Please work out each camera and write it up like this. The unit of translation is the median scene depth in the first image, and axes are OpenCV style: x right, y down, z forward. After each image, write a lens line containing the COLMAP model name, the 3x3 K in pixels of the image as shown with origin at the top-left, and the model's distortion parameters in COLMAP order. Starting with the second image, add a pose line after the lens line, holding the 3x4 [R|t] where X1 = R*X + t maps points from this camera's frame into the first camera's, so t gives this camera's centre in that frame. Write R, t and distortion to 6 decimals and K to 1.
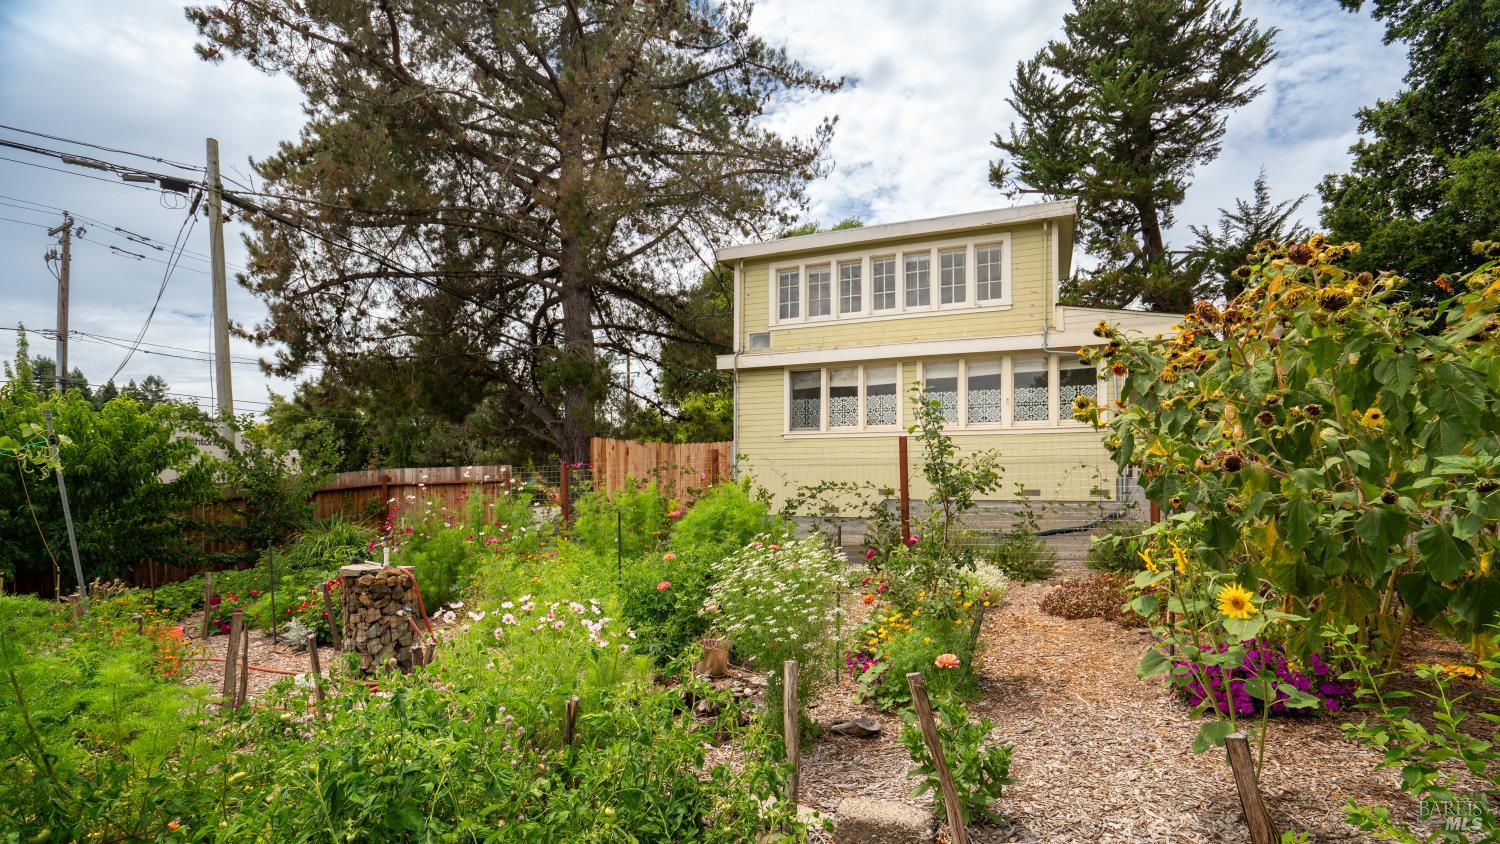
lens RADIAL K [[683.4, 0, 747.2], [0, 683.4, 486.0], [0, 0, 1]] dist [-0.052613, 0.022809]
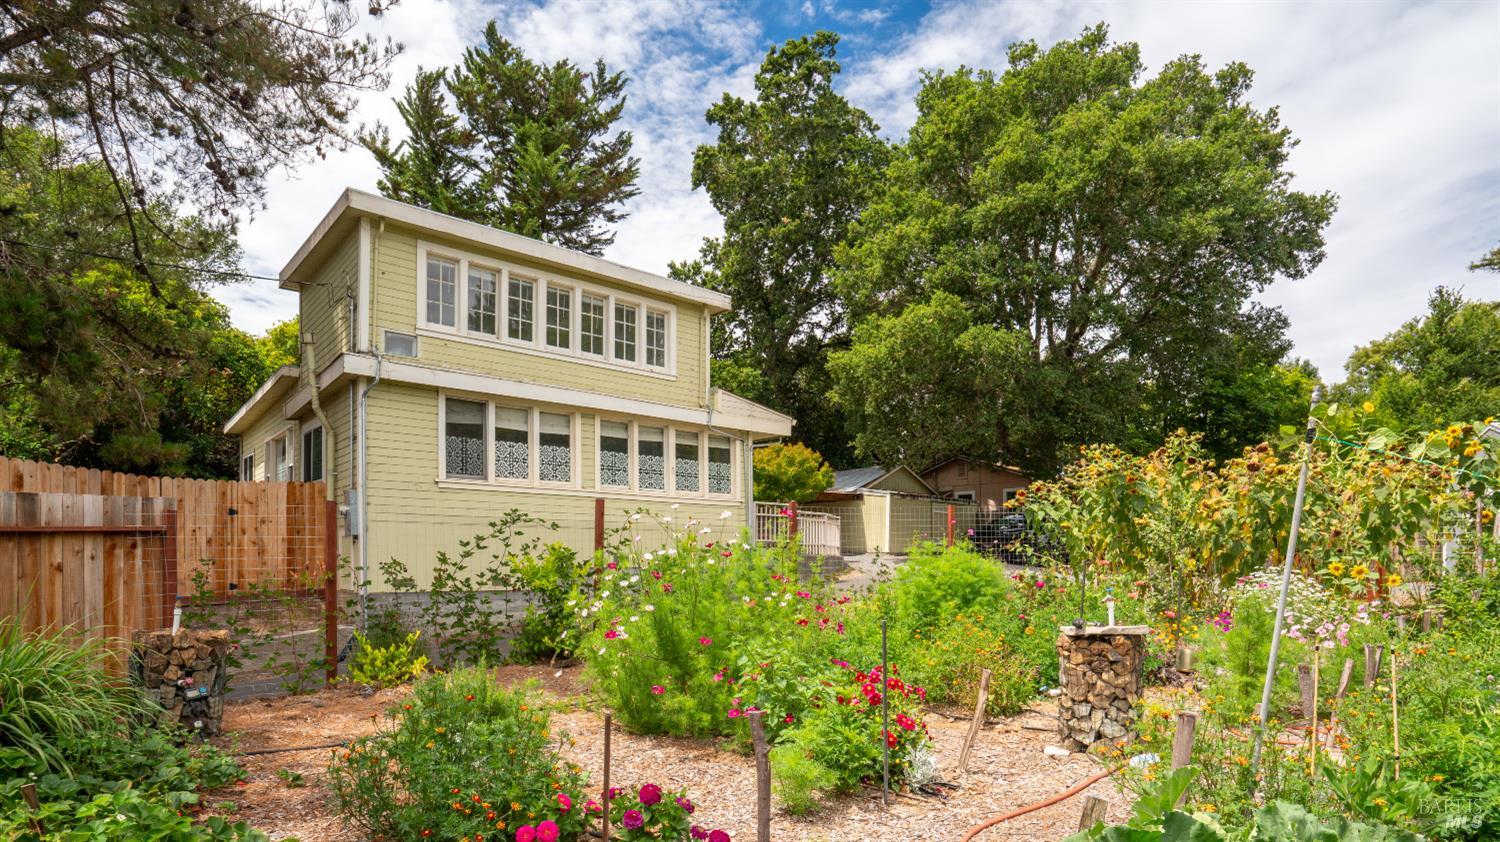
lens RADIAL K [[789.4, 0, 754.3], [0, 789.4, 567.3], [0, 0, 1]] dist [-0.050556, 0.018097]
pose [[0.426585, -0.007342, 0.904418, -0.576723], [0.003548, 0.999973, 0.006444, 0.013497], [-0.904441, 0.000460, 0.426599, 0.339511]]
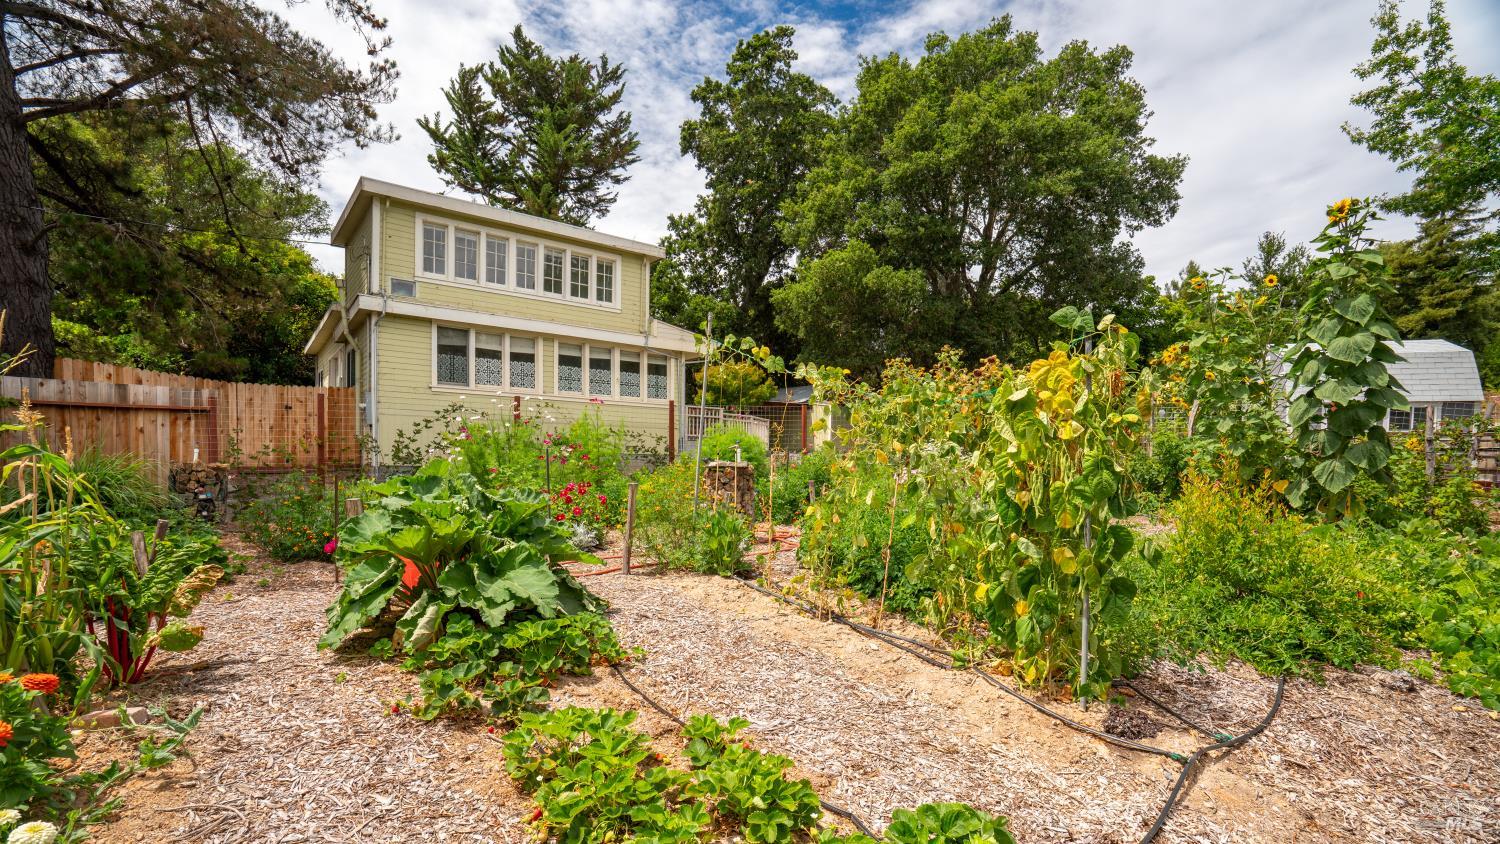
lens RADIAL K [[684.0, 0, 748.9], [0, 684.0, 487.2], [0, 0, 1]] dist [-0.050385, 0.020065]
pose [[0.478695, -0.018596, 0.877784, -0.622928], [-0.007074, 0.999662, 0.025036, 0.047390], [-0.877953, -0.018194, 0.478401, 0.098218]]
